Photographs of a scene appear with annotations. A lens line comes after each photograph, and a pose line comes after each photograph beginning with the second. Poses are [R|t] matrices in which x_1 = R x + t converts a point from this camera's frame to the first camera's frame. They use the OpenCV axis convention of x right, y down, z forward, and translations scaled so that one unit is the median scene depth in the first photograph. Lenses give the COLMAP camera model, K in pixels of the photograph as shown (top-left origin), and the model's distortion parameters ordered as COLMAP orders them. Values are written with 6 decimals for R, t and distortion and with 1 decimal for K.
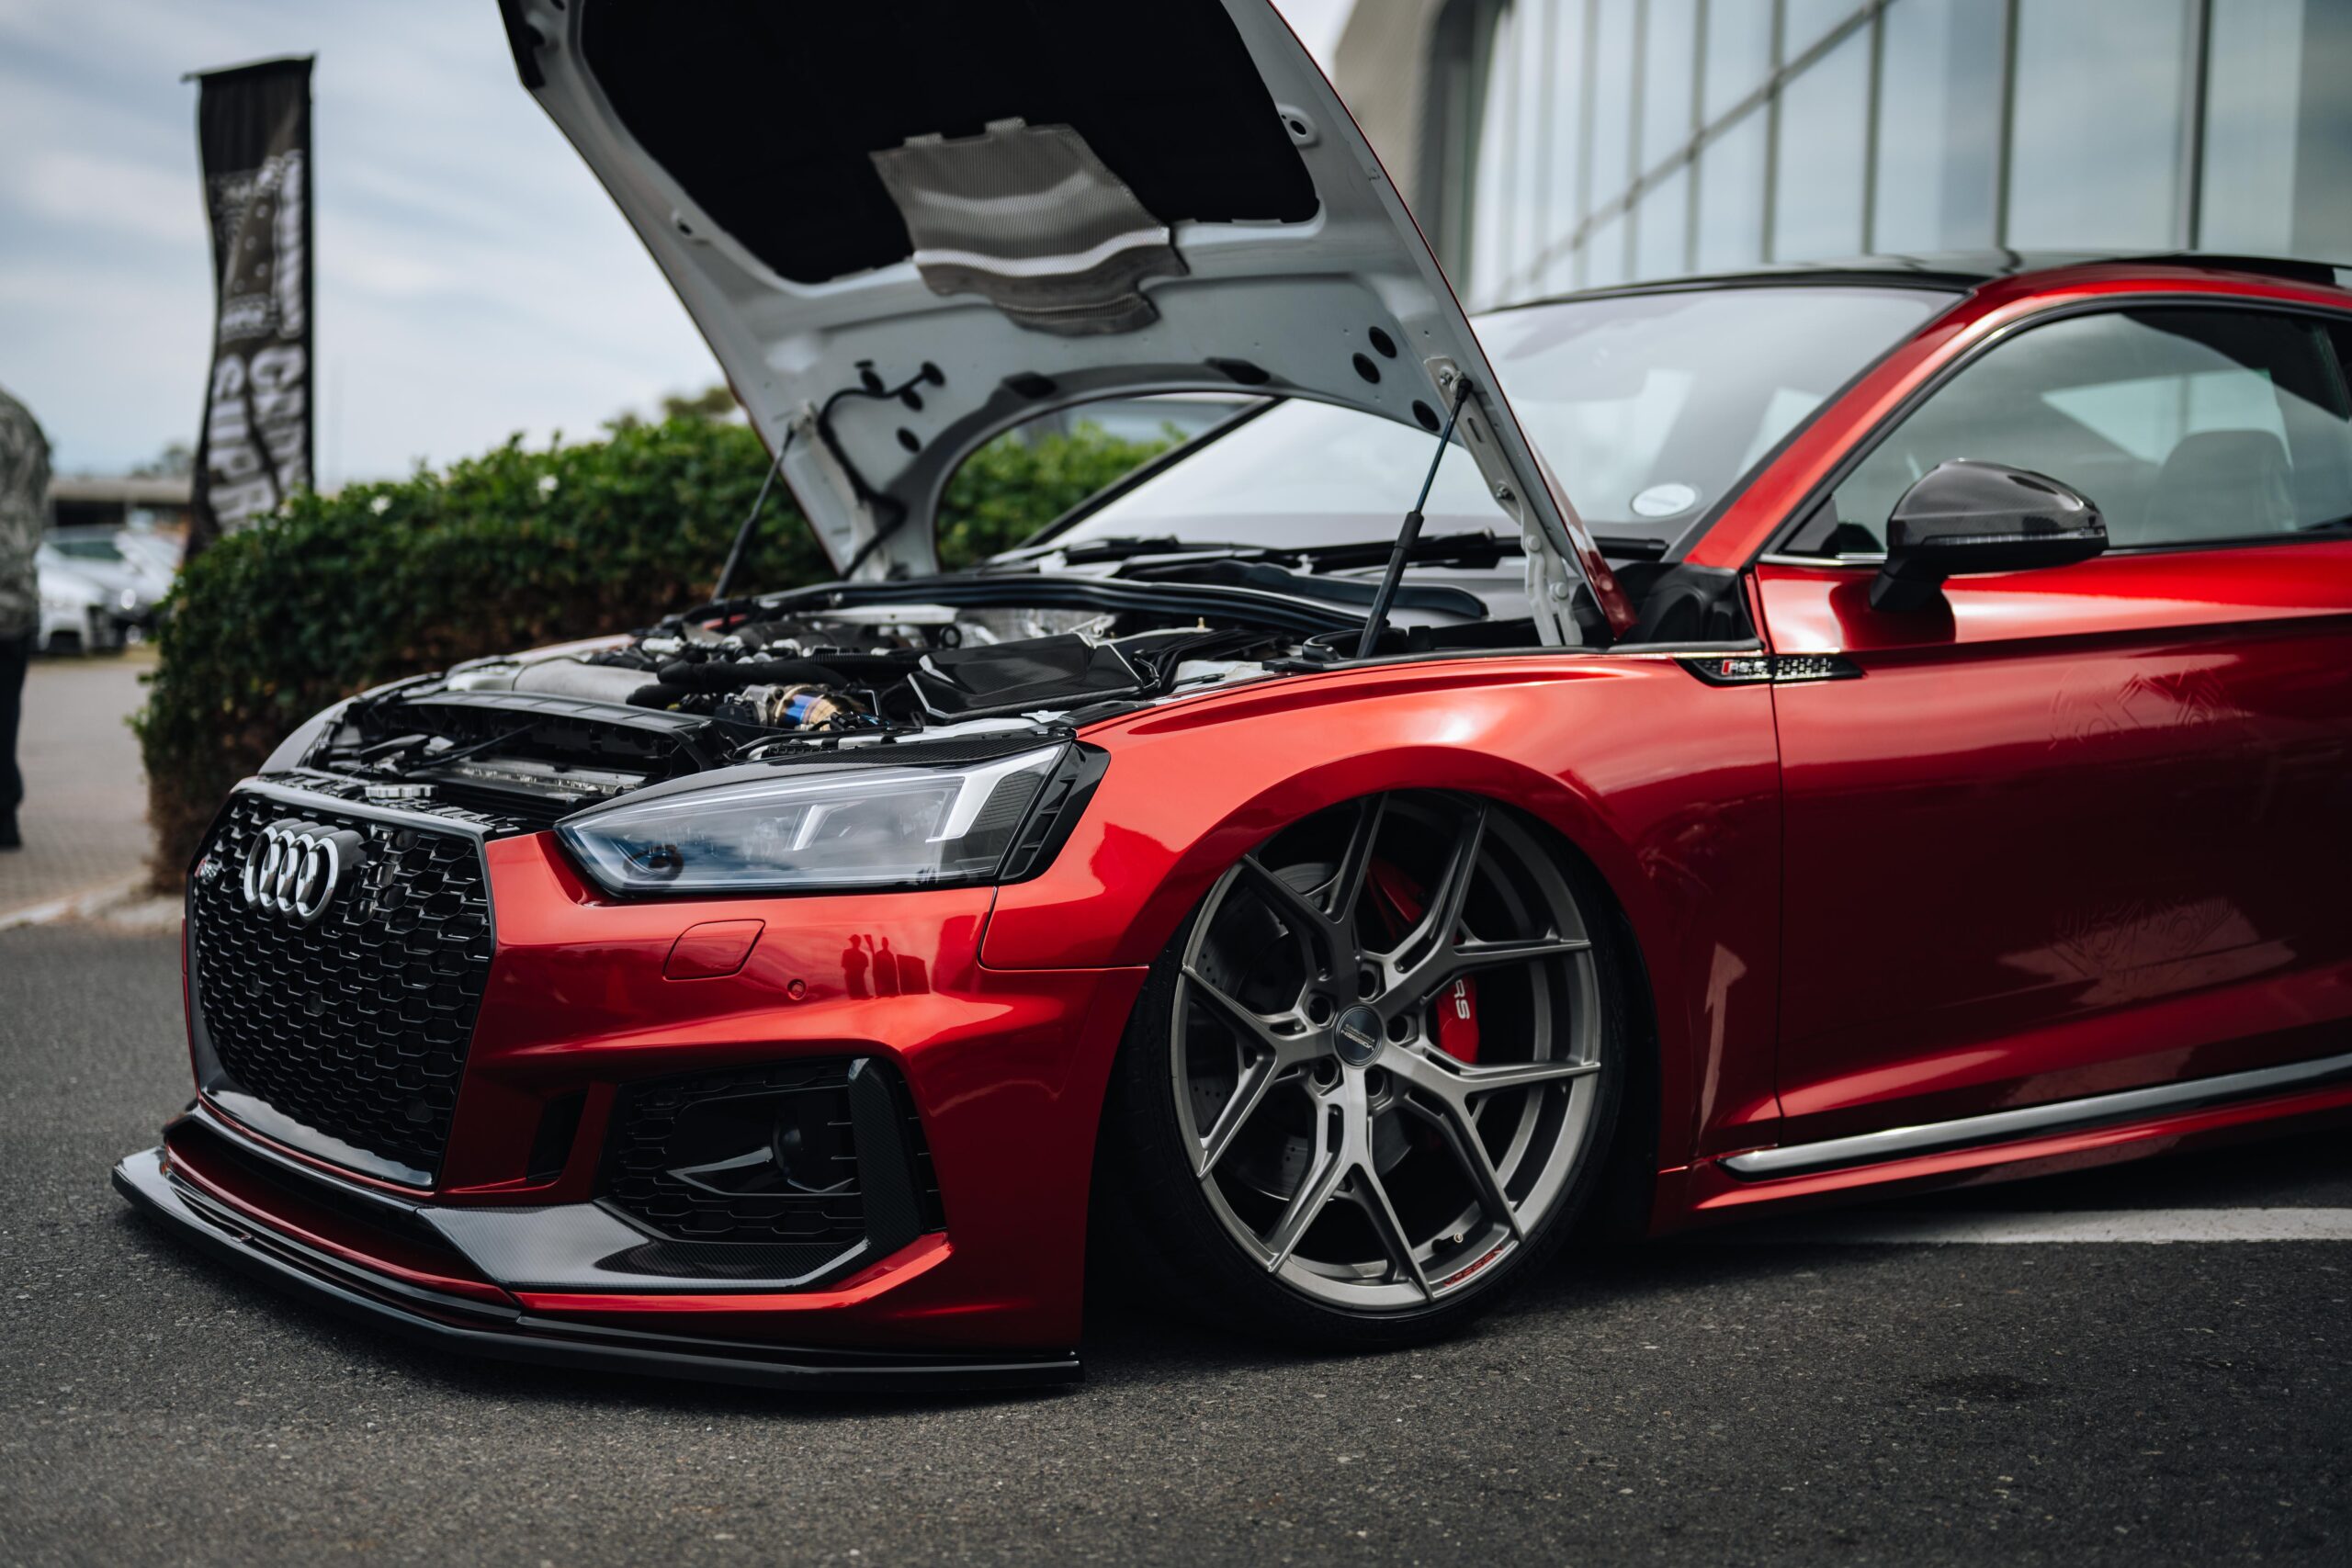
lens RADIAL K [[3416.1, 0, 1167.9], [0, 3416.1, 772.8], [0, 0, 1]] dist [-0.006616, 0.006899]
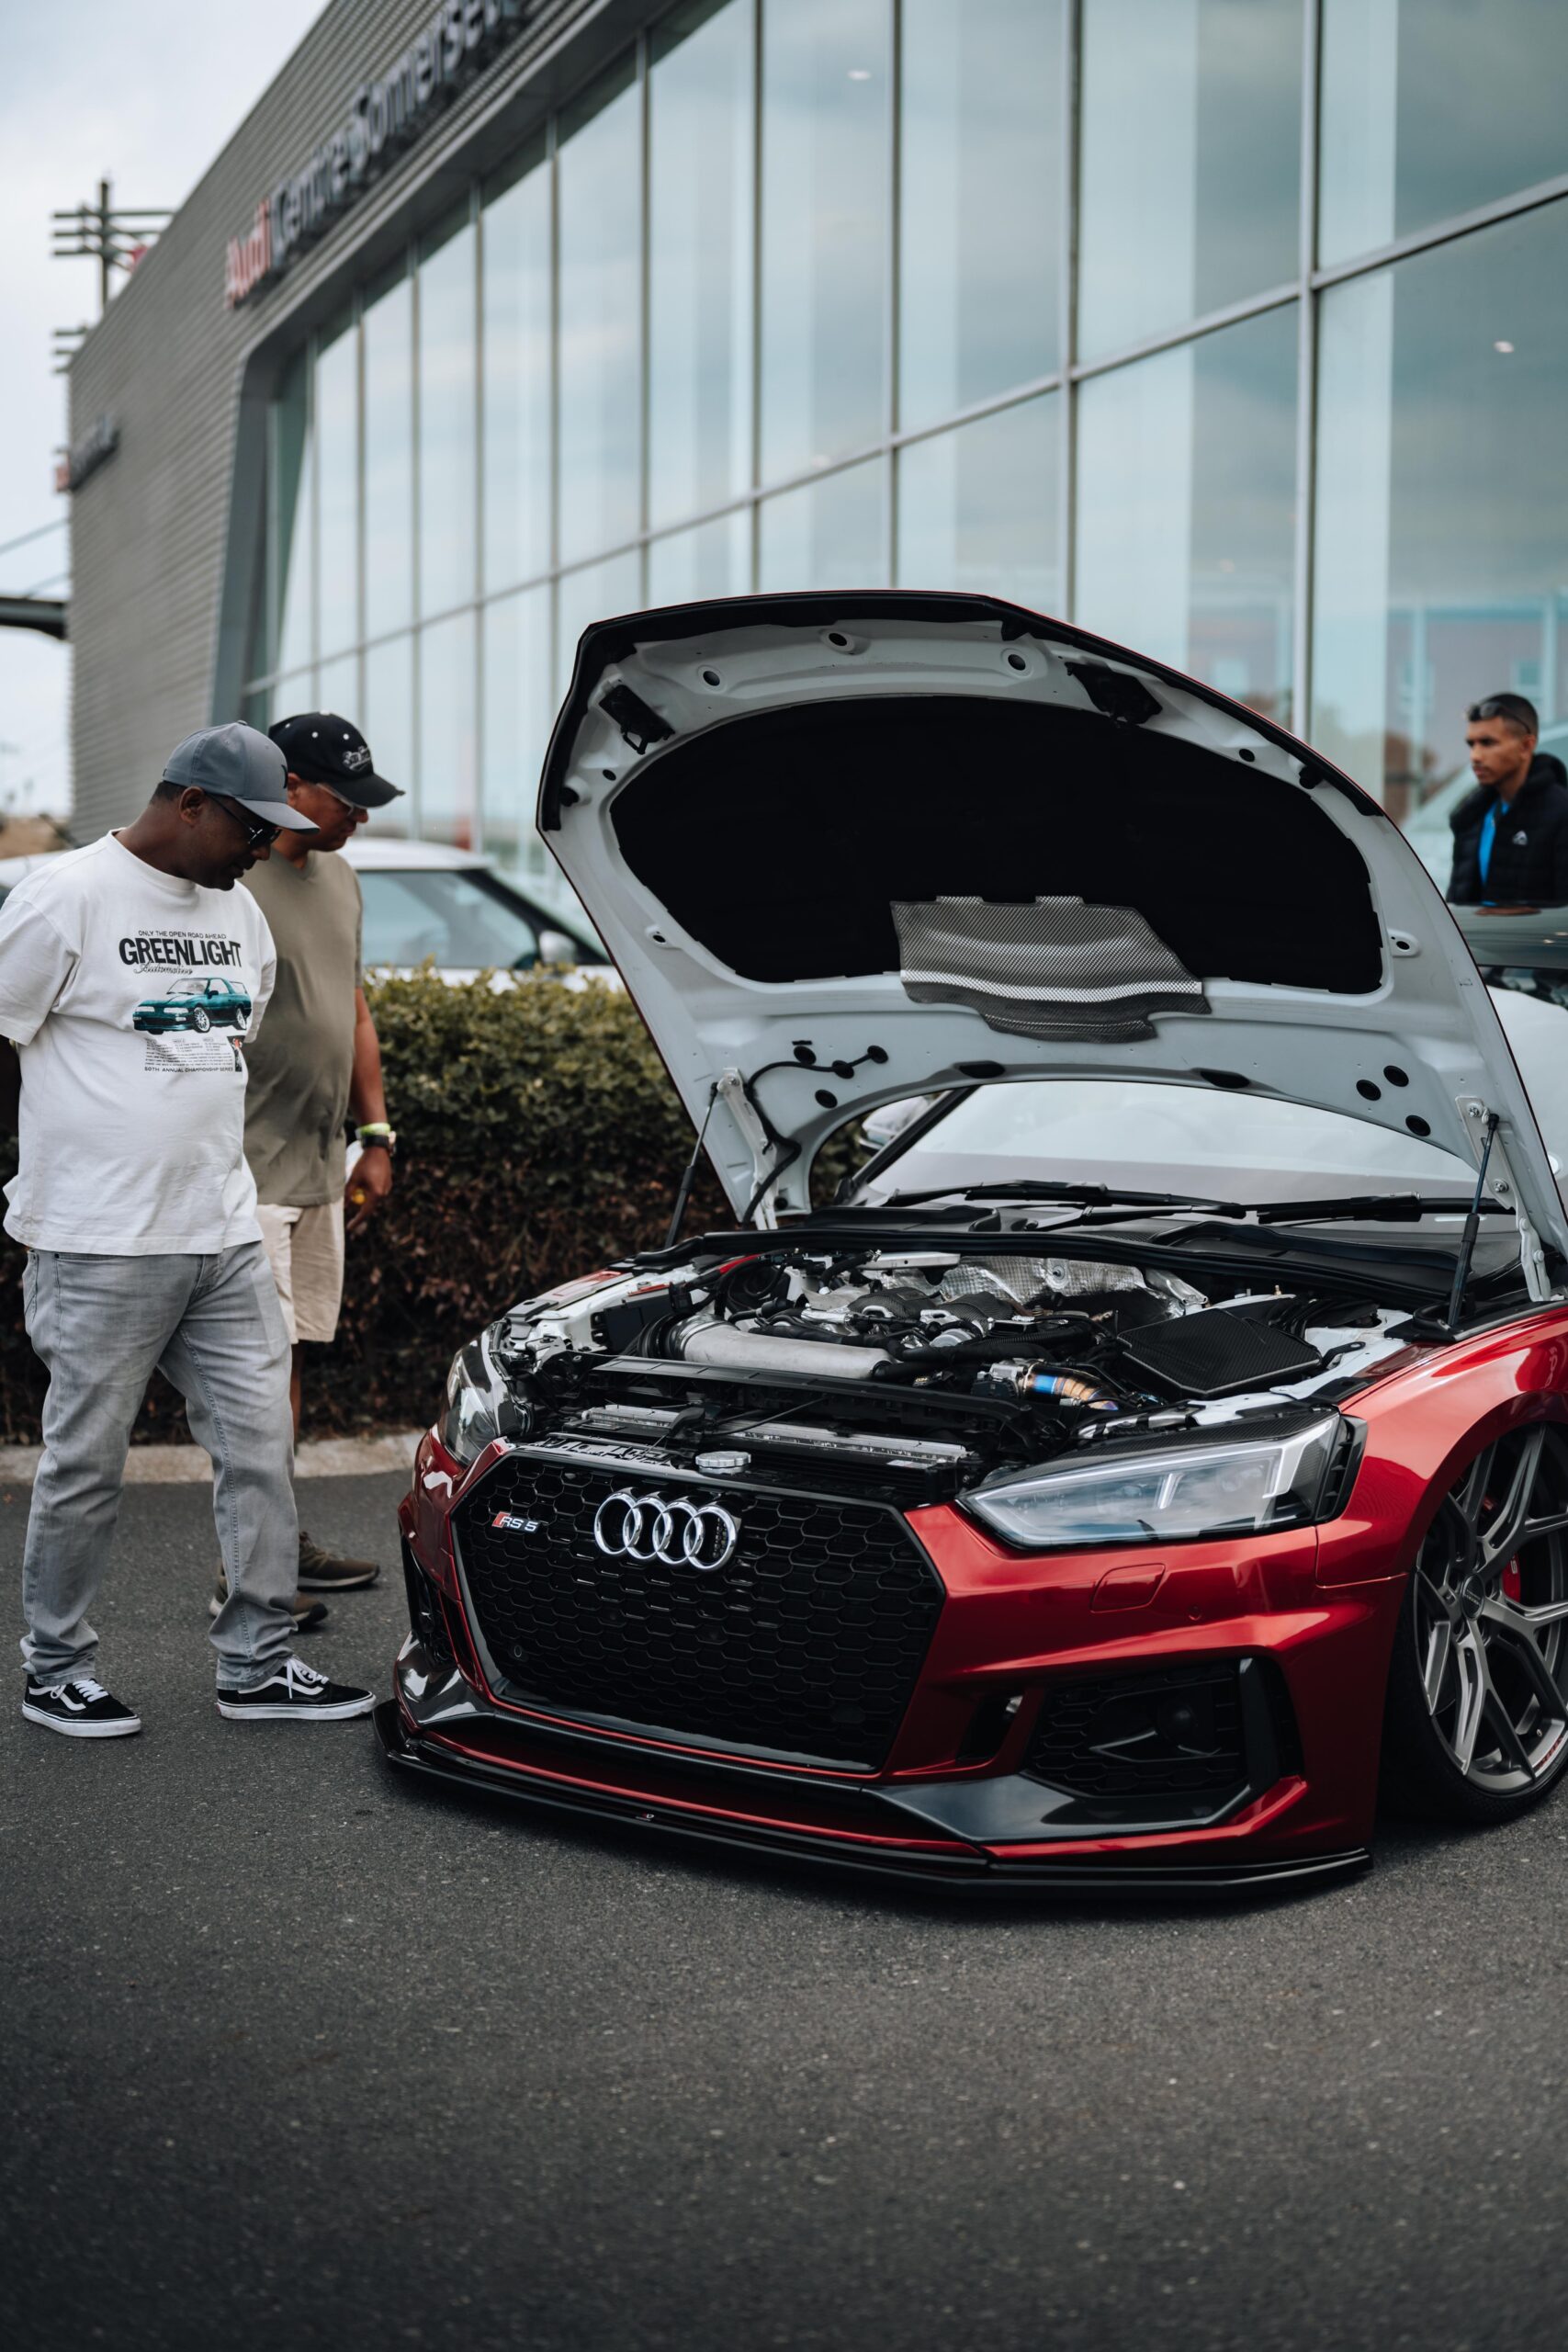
lens RADIAL K [[3552.9, 0, 784.0], [0, 3552.9, 1176.0], [0, 0, 1]] dist [-0.005659, 0.015677]
pose [[0.959286, -0.051858, 0.277636, -0.579667], [0.042343, 0.998296, 0.040163, -0.157249], [-0.279245, -0.026771, 0.959847, -0.297951]]
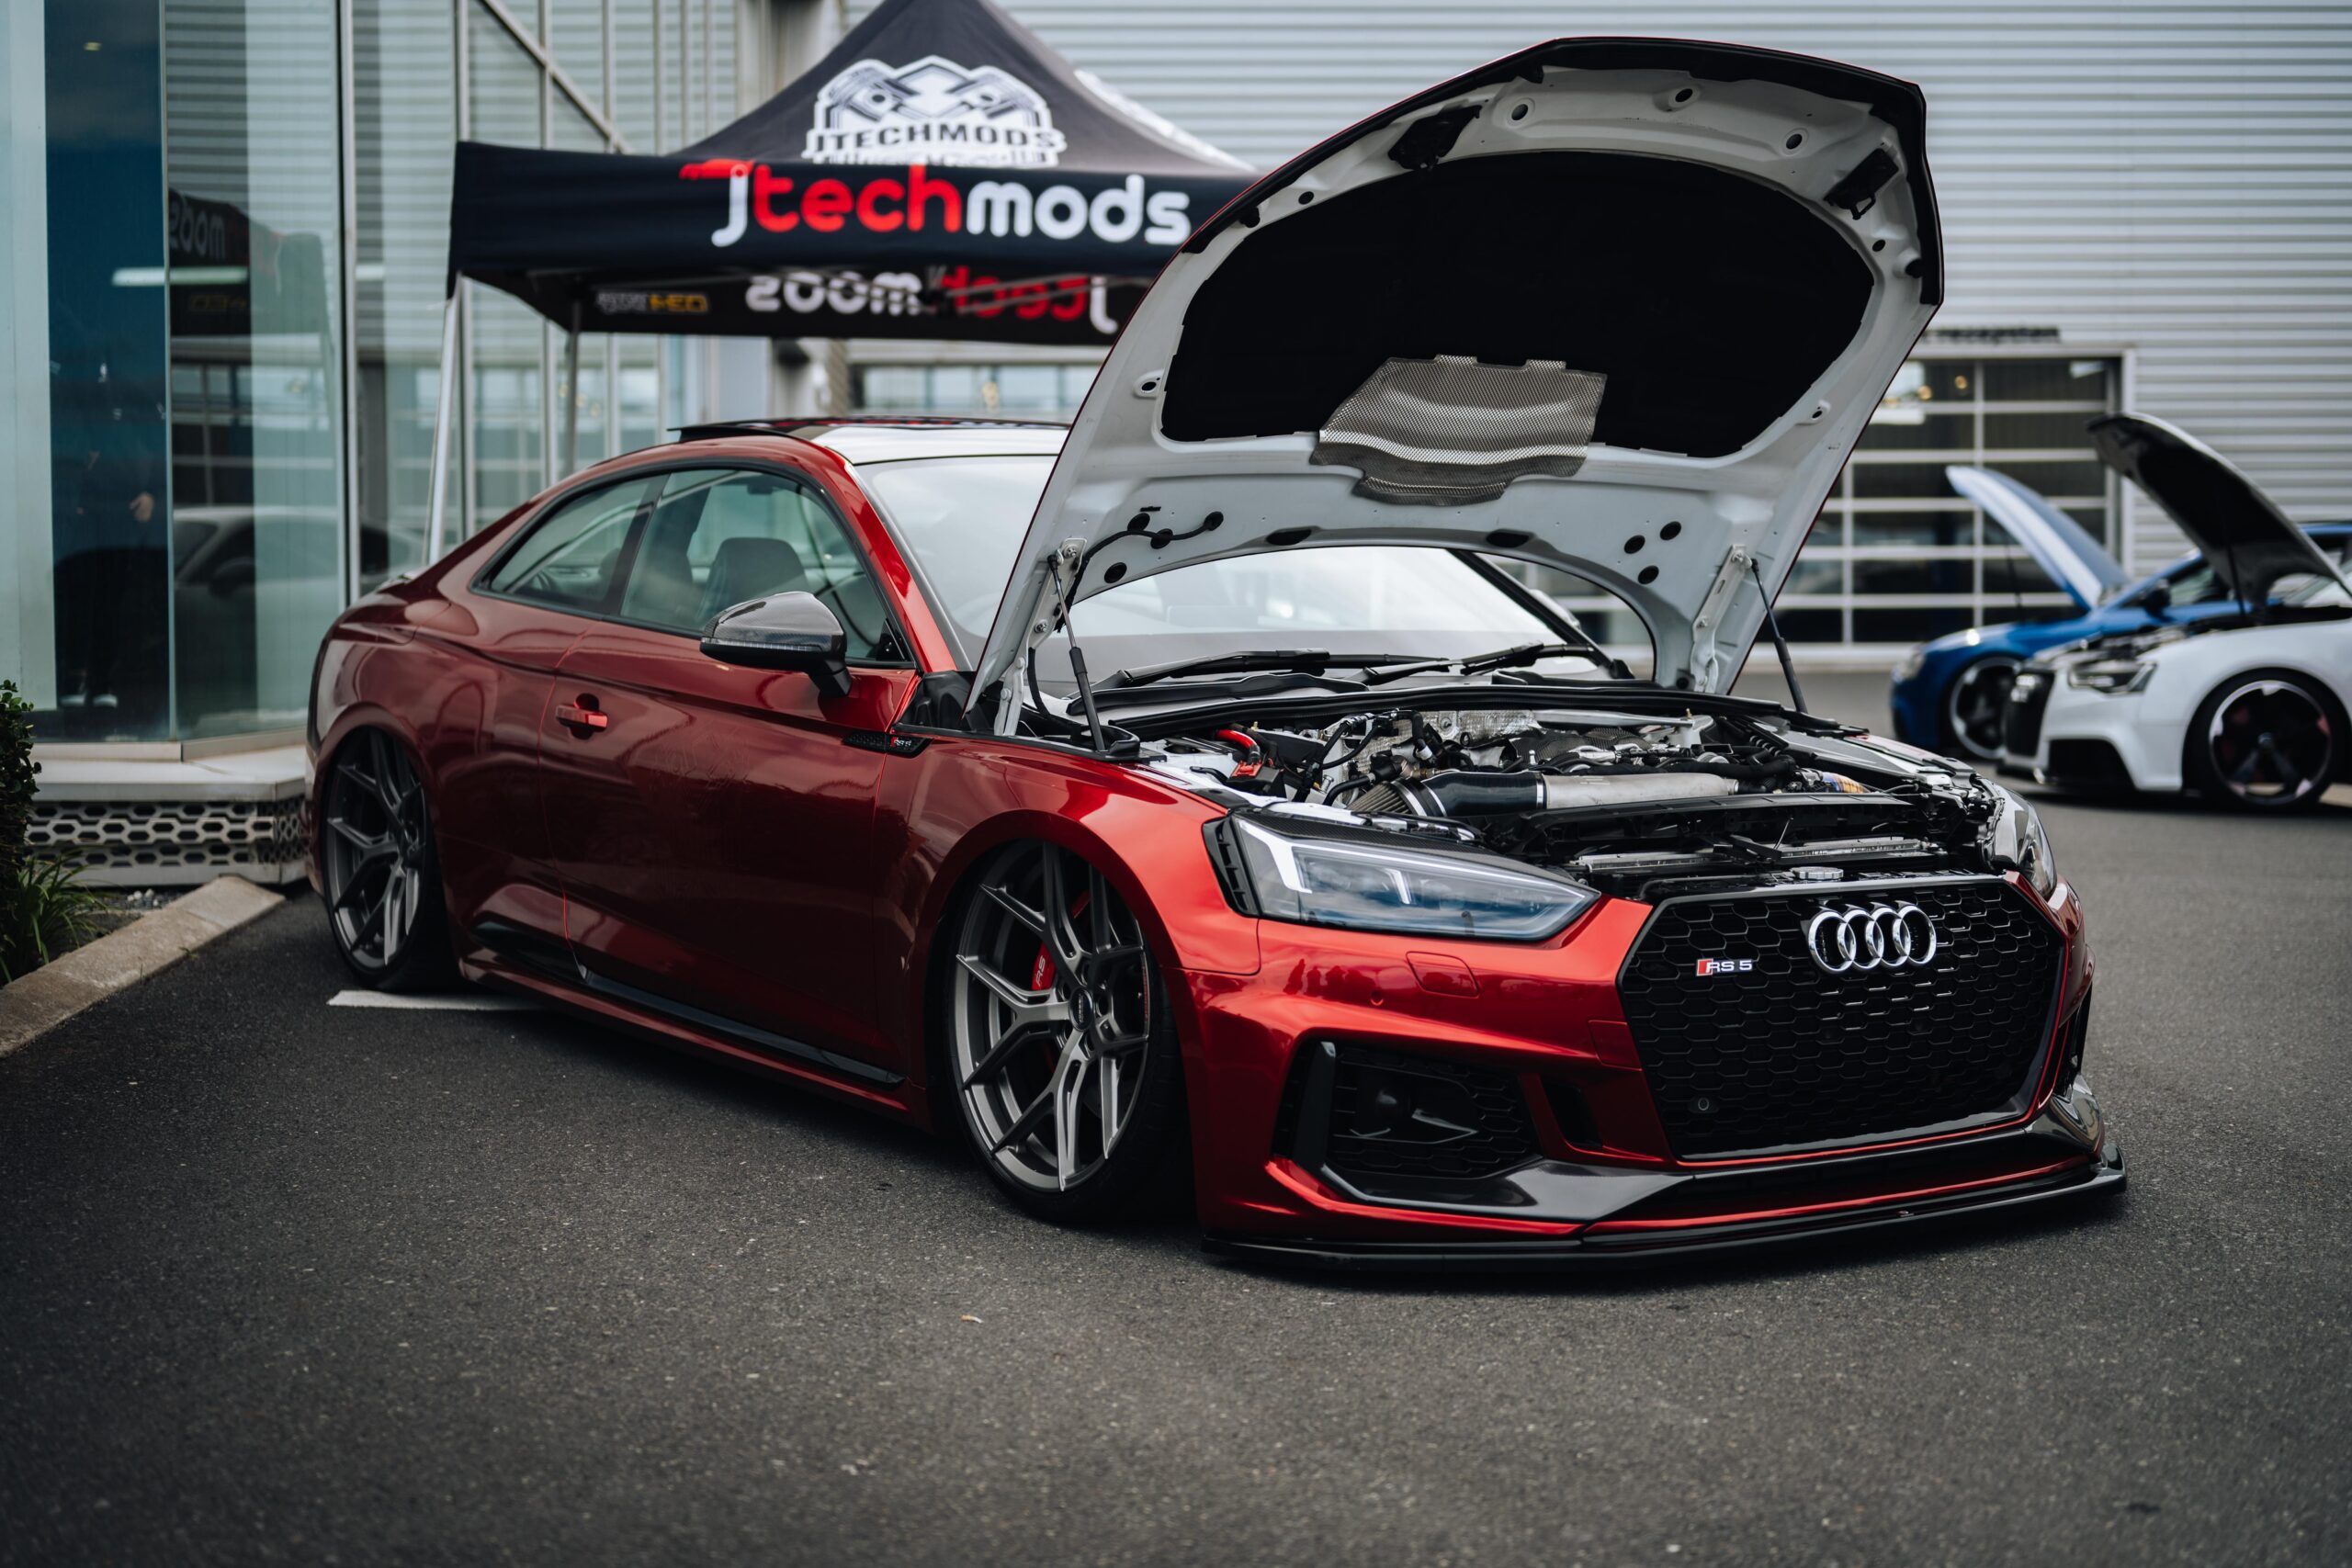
lens RADIAL K [[3384.4, 0, 1185.1], [0, 3384.4, 781.4], [0, 0, 1]] dist [0.011289, -0.003496]
pose [[-0.013804, -0.083340, 0.996426, -1.569450], [0.049956, 0.995219, 0.083931, -0.157387], [-0.998656, 0.050936, -0.009574, 1.279246]]
